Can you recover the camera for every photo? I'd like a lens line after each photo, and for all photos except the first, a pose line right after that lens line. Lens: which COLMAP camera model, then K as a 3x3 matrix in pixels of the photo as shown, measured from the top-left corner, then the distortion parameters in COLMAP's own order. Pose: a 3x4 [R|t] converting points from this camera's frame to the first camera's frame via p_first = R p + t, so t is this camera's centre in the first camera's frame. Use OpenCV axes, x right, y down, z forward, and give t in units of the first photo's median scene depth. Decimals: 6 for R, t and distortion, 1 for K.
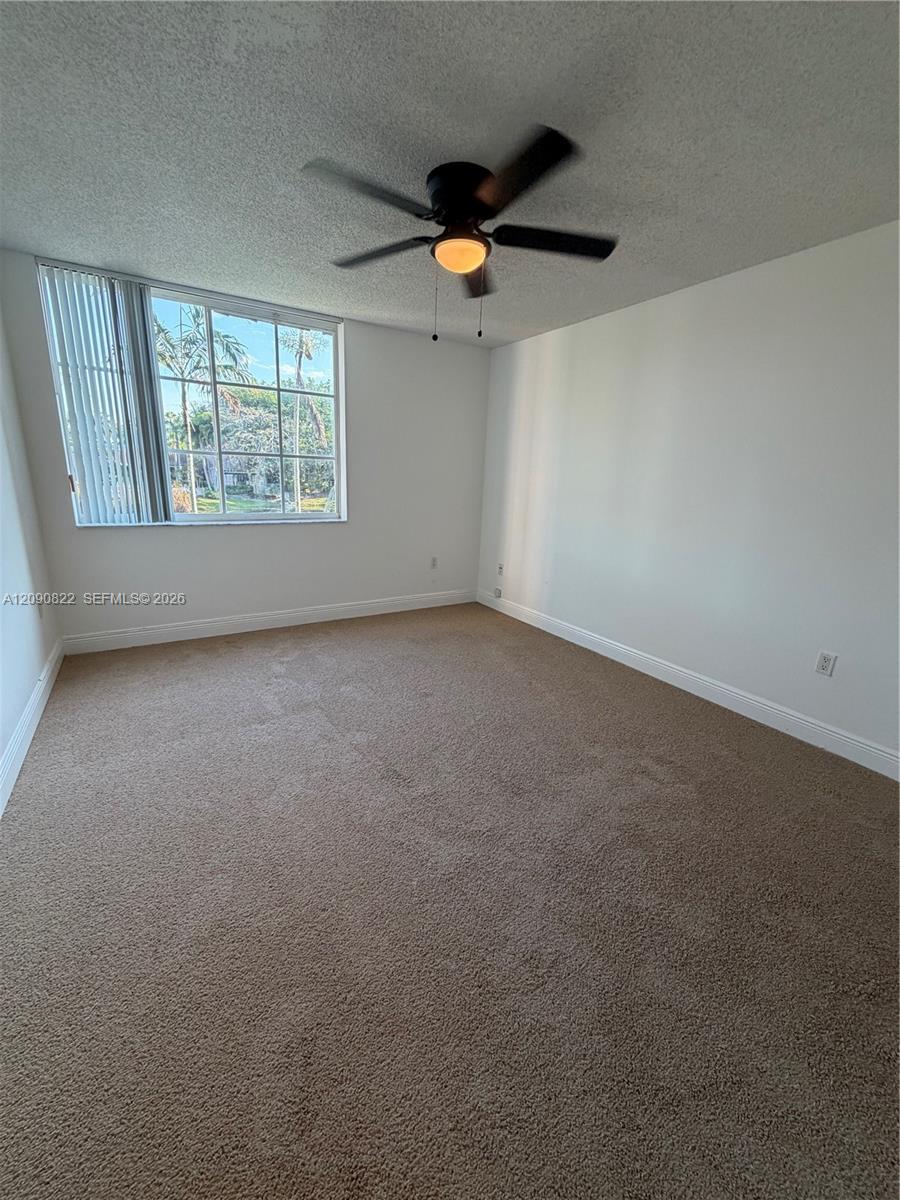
lens RADIAL K [[478.2, 0, 448.7], [0, 478.2, 596.6], [0, 0, 1]] dist [-0.003375, -0.000084]
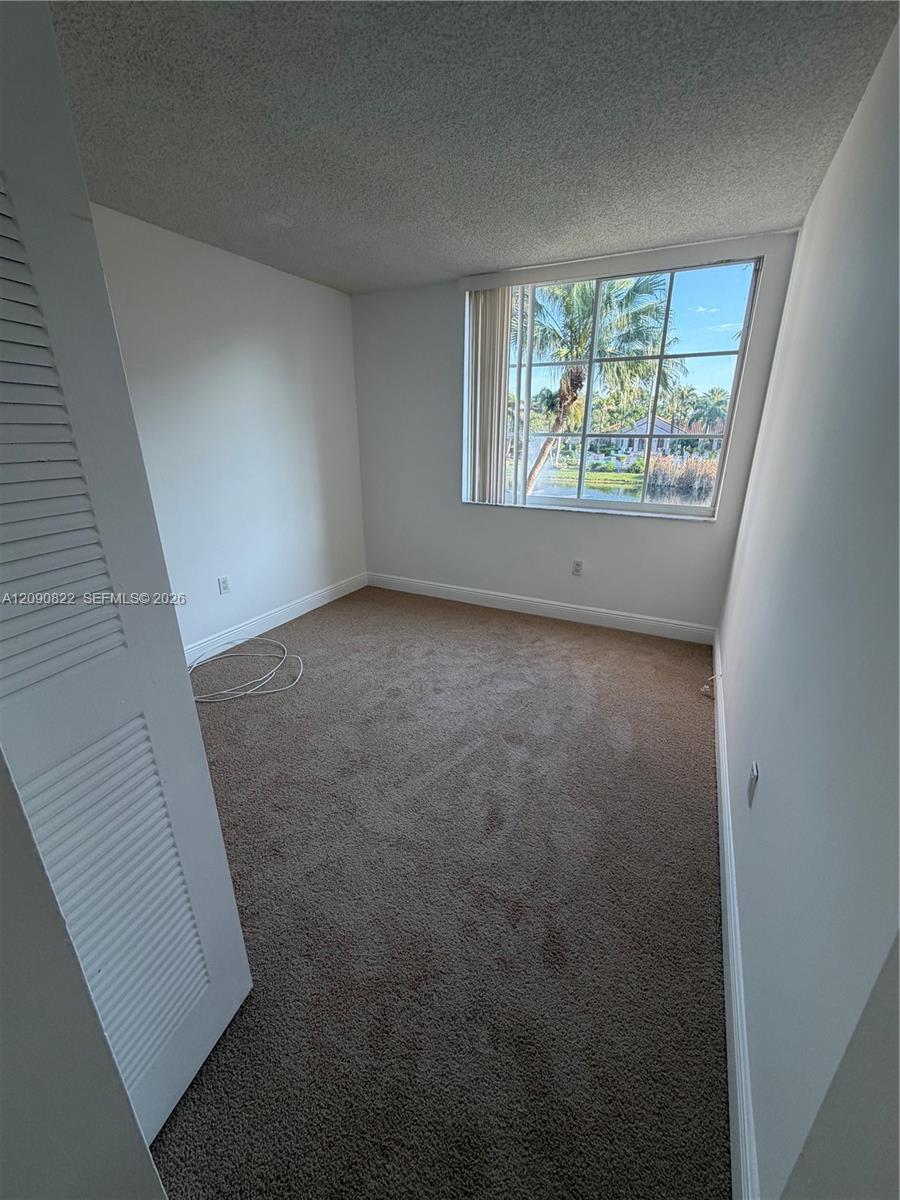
lens RADIAL K [[478.2, 0, 448.7], [0, 478.2, 596.6], [0, 0, 1]] dist [-0.003375, -0.000084]
pose [[0.525429, 0.226765, -0.820062, 0.391766], [-0.218071, 0.967526, 0.127820, -0.061485], [0.822417, 0.111671, 0.557817, 0.304938]]
